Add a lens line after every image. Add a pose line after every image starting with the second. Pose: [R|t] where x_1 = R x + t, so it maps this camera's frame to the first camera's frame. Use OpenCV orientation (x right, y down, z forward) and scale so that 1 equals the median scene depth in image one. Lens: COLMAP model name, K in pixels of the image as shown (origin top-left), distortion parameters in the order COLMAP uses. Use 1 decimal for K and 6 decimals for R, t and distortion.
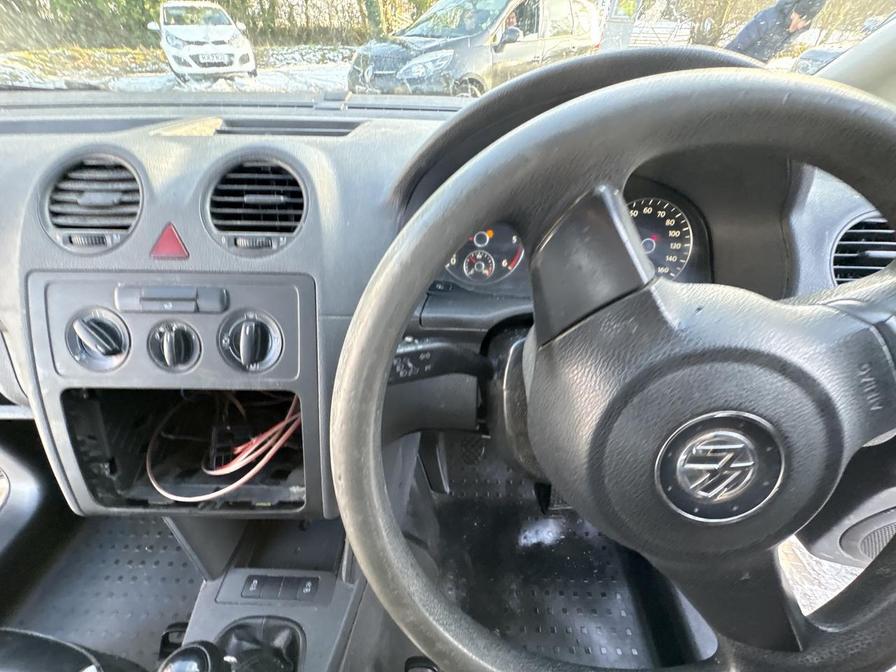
lens RADIAL K [[356.5, 0, 446.2], [0, 356.5, 336.5], [0, 0, 1]] dist [0.000239, 0.000123]
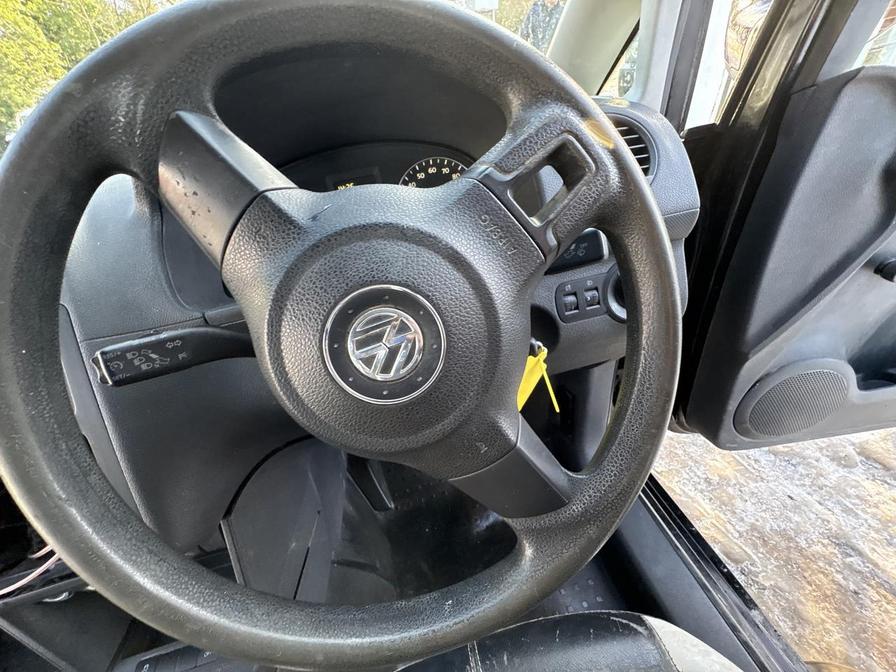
lens RADIAL K [[356.5, 0, 445.1], [0, 356.5, 337.9], [0, 0, 1]] dist [0.000239, 0.000123]
pose [[0.954554, -0.275518, 0.113649, 0.281067], [0.282638, 0.957822, -0.051886, 0.155729], [-0.094560, 0.081650, 0.992165, -0.012566]]
